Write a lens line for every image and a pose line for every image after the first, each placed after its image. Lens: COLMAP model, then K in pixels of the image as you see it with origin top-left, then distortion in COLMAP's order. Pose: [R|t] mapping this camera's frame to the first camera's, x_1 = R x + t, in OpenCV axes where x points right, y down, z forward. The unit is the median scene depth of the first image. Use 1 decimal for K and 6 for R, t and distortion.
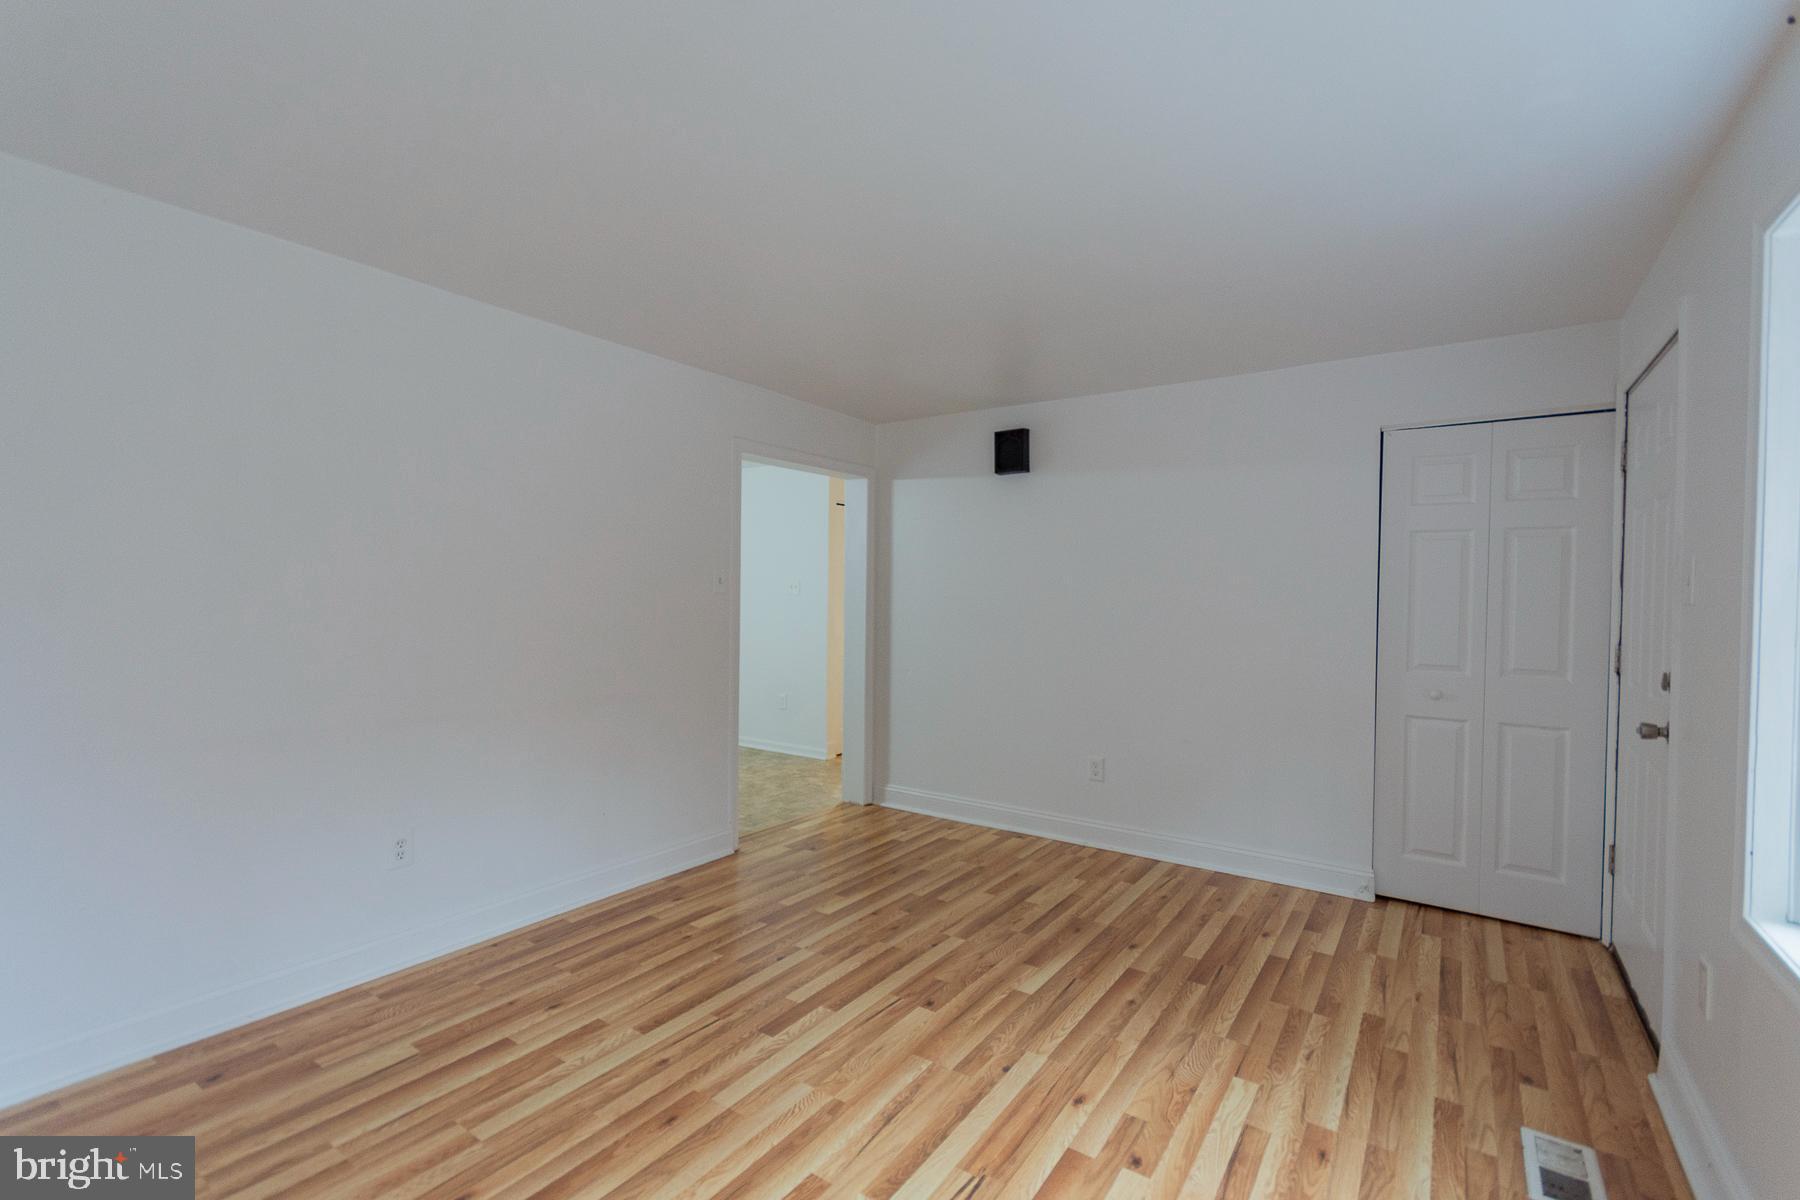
lens RADIAL K [[787.9, 0, 899.2], [0, 787.9, 601.7], [0, 0, 1]] dist [0.005509, -0.000459]
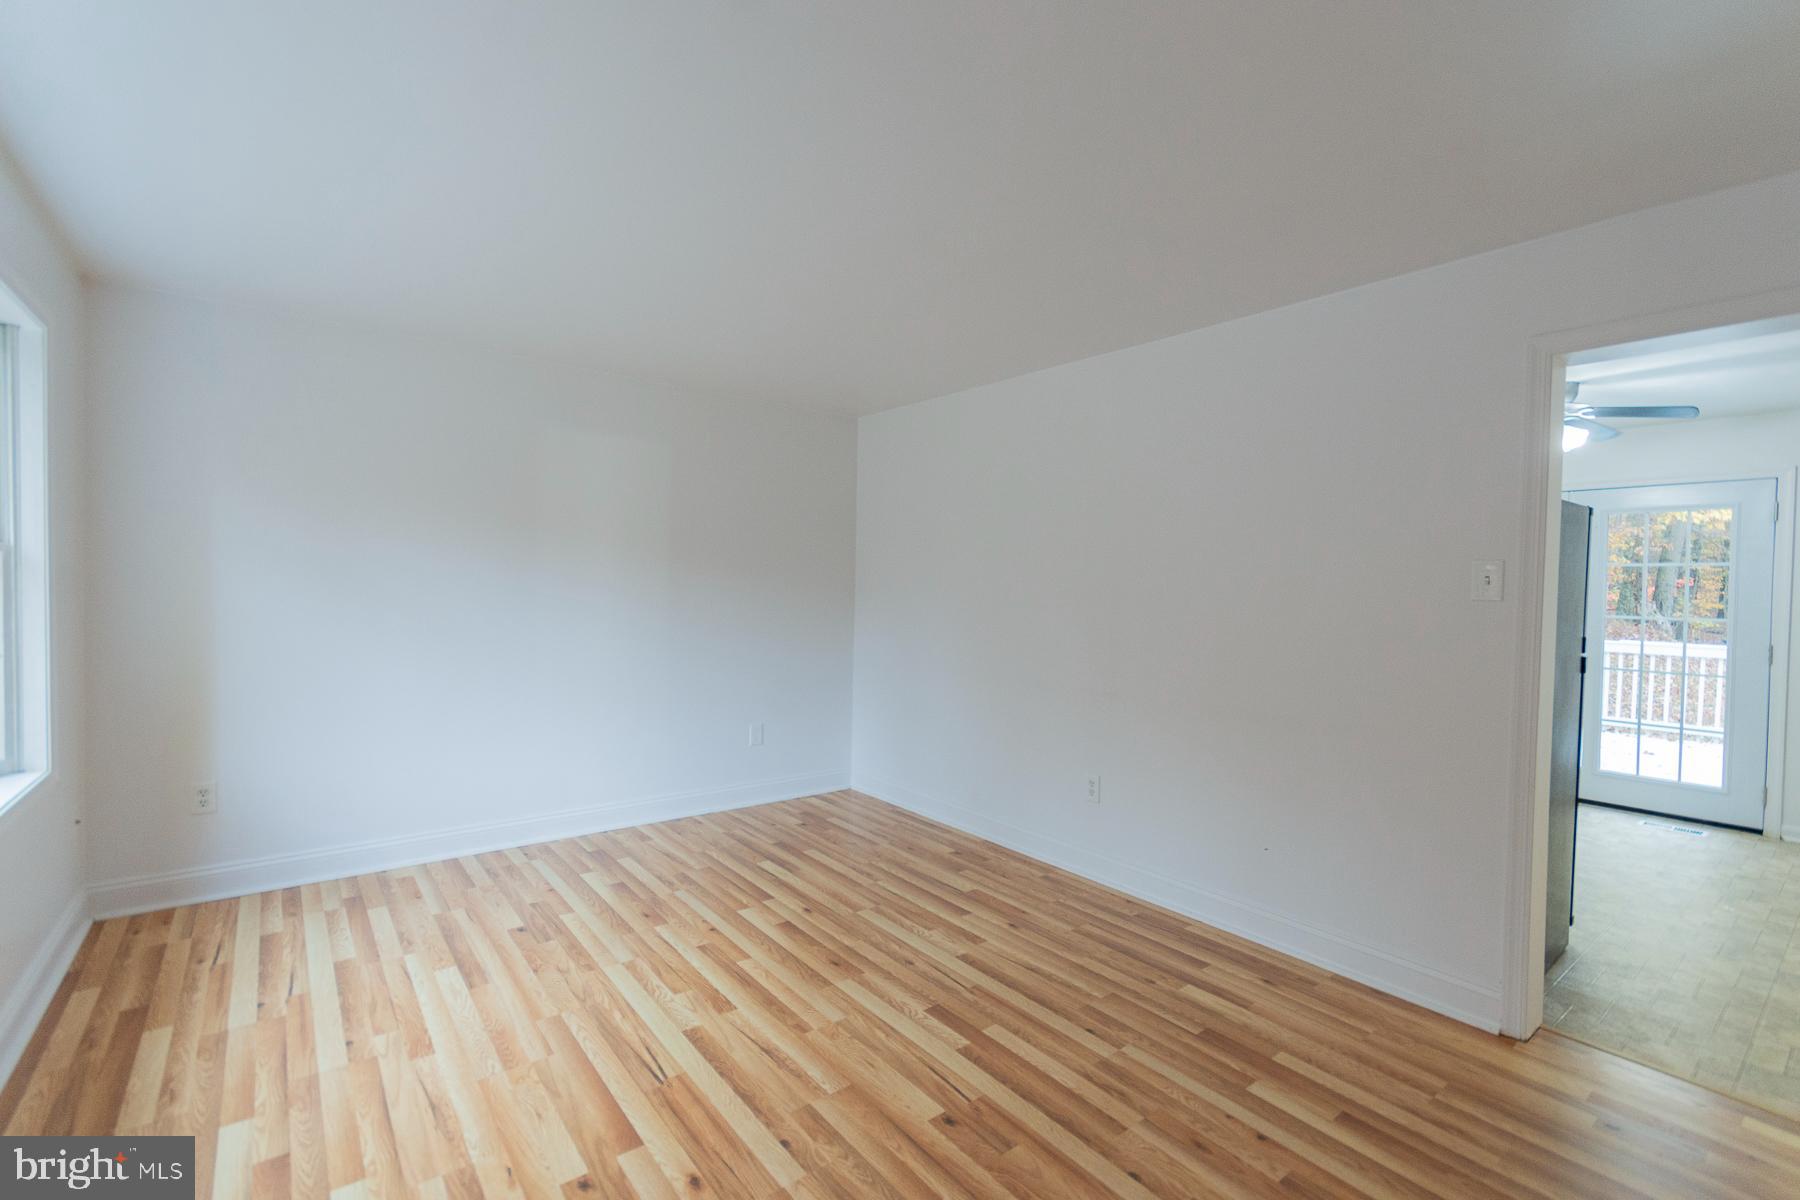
lens RADIAL K [[787.9, 0, 899.2], [0, 787.9, 601.7], [0, 0, 1]] dist [0.005509, -0.000459]
pose [[-0.289869, -0.000491, -0.957066, 0.832653], [-0.033916, 0.999377, 0.009759, 0.002316], [0.956465, 0.035289, -0.289705, 1.230545]]
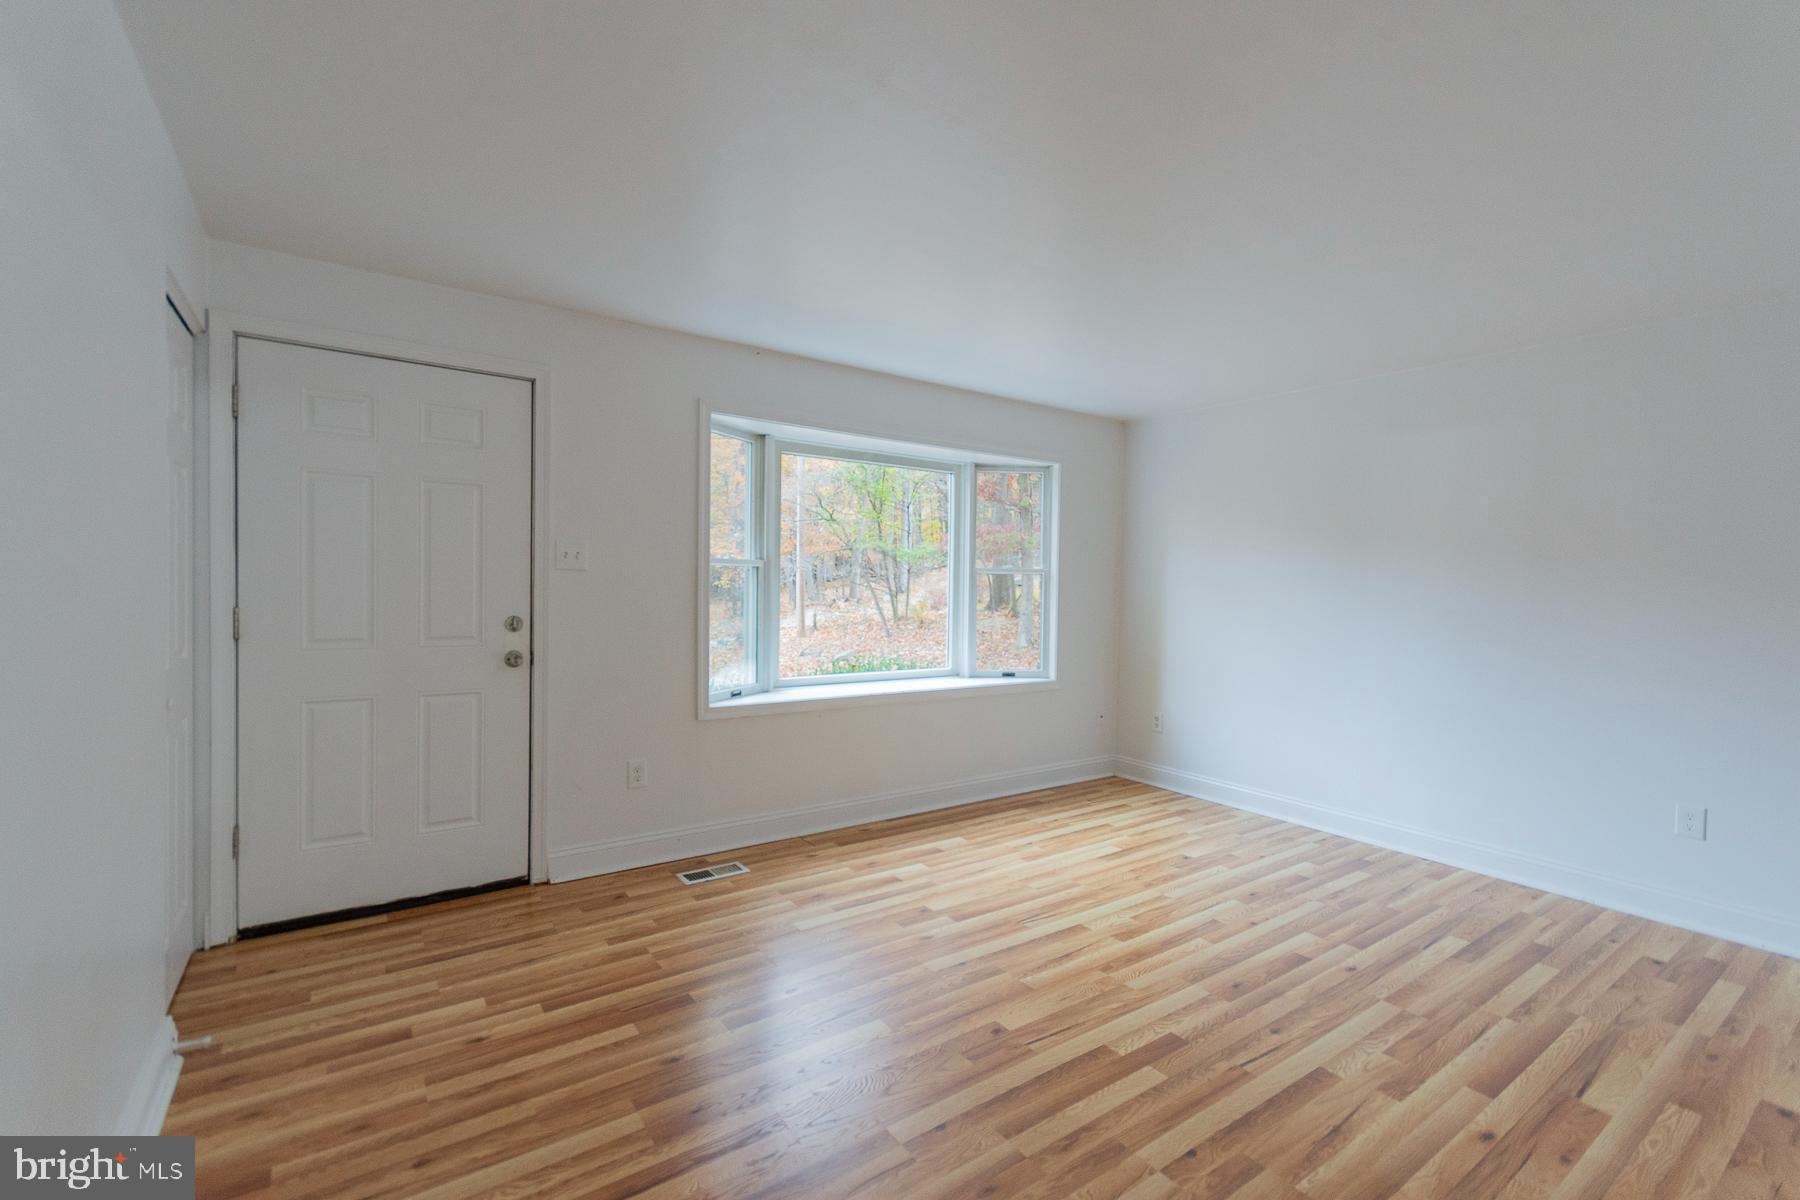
lens RADIAL K [[787.9, 0, 899.2], [0, 787.9, 601.7], [0, 0, 1]] dist [0.005509, -0.000459]
pose [[-0.939051, -0.041918, 0.341212, -0.152439], [-0.029049, 0.998664, 0.042739, -0.016318], [-0.342547, 0.030222, -0.939014, 1.988821]]
